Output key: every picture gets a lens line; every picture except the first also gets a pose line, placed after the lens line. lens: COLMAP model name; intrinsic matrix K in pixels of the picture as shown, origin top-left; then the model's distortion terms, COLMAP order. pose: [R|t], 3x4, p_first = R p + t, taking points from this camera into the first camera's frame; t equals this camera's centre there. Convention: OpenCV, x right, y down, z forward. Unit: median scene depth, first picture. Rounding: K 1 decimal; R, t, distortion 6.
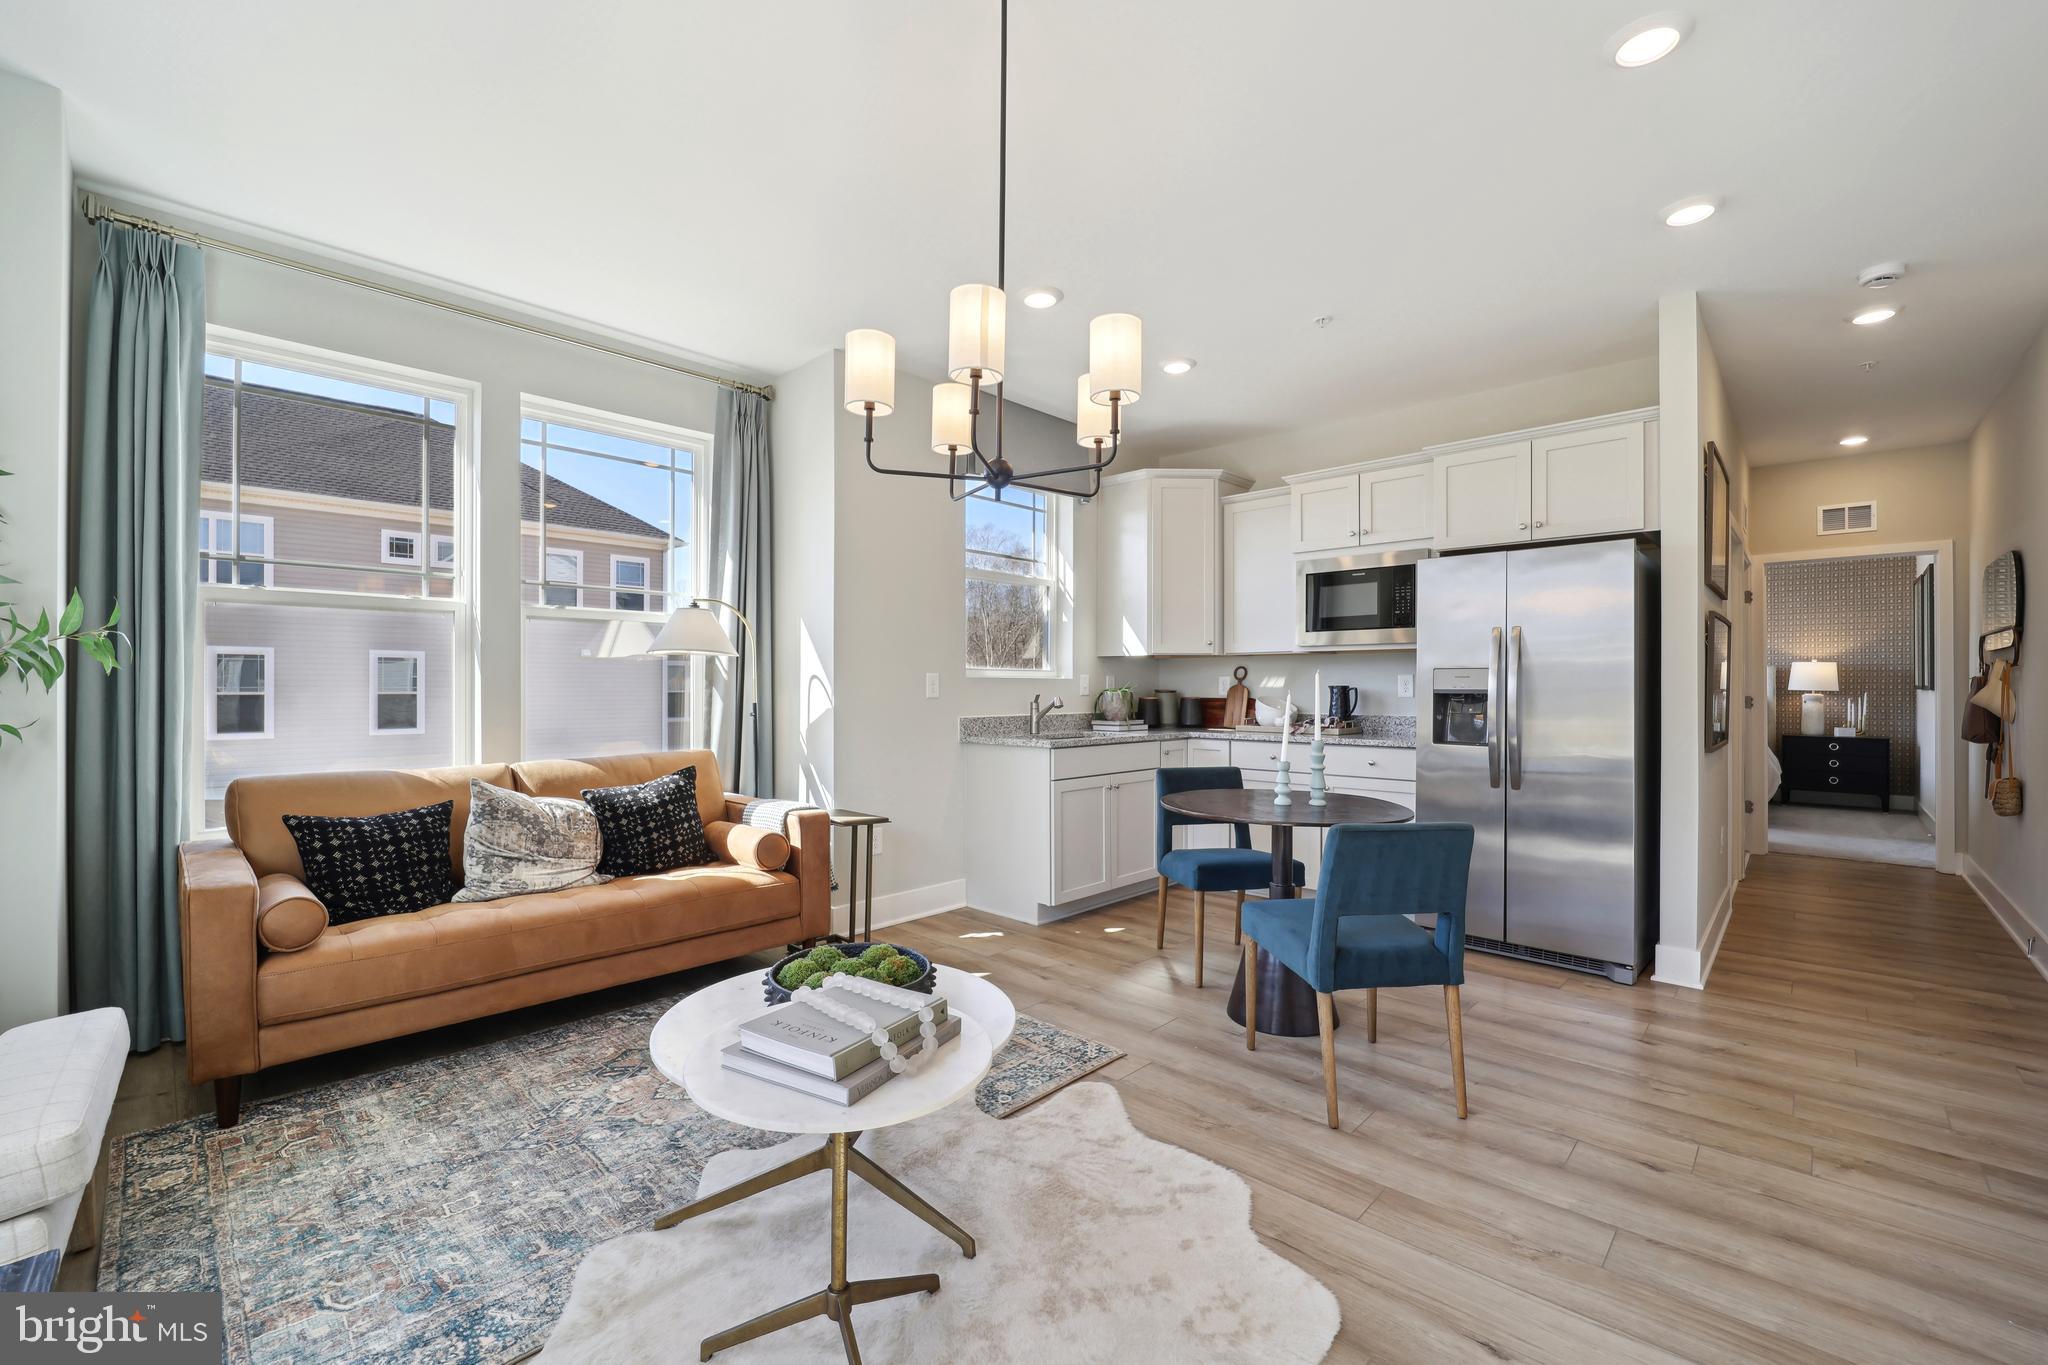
lens RADIAL K [[839.0, 0, 1024.1], [0, 839.0, 682.7], [0, 0, 1]] dist [-0.000218, -0.000030]
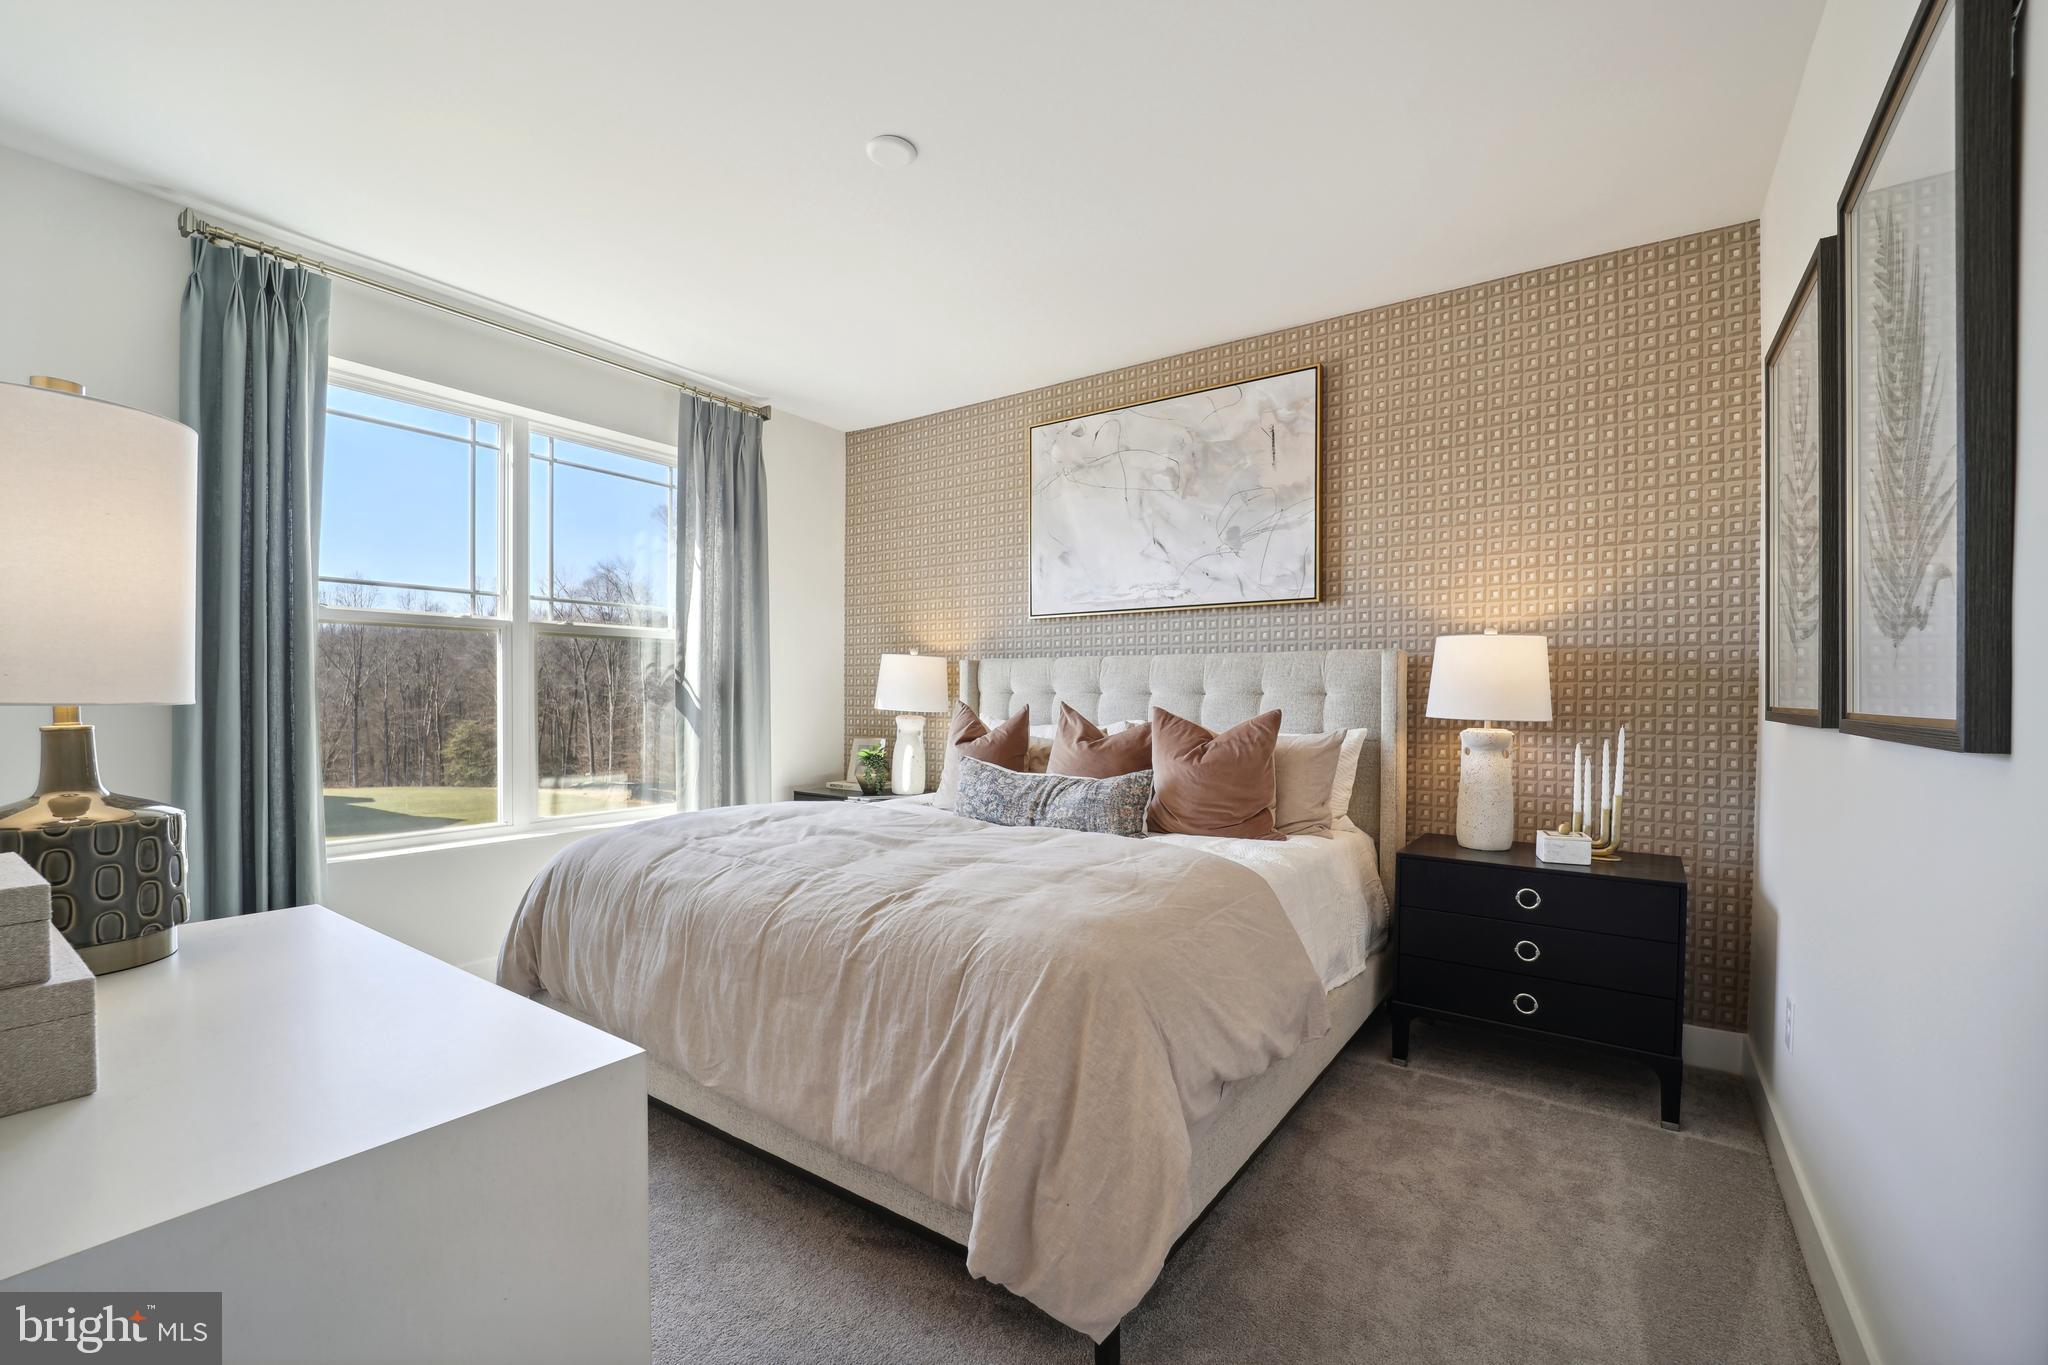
lens RADIAL K [[839.0, 0, 1024.4], [0, 839.0, 692.4], [0, 0, 1]] dist [-0.000218, -0.000030]
pose [[0.988868, -0.001191, 0.148790, 0.706952], [0.000347, 0.999984, 0.005700, -0.003959], [-0.148795, -0.005585, 0.988852, 0.693501]]
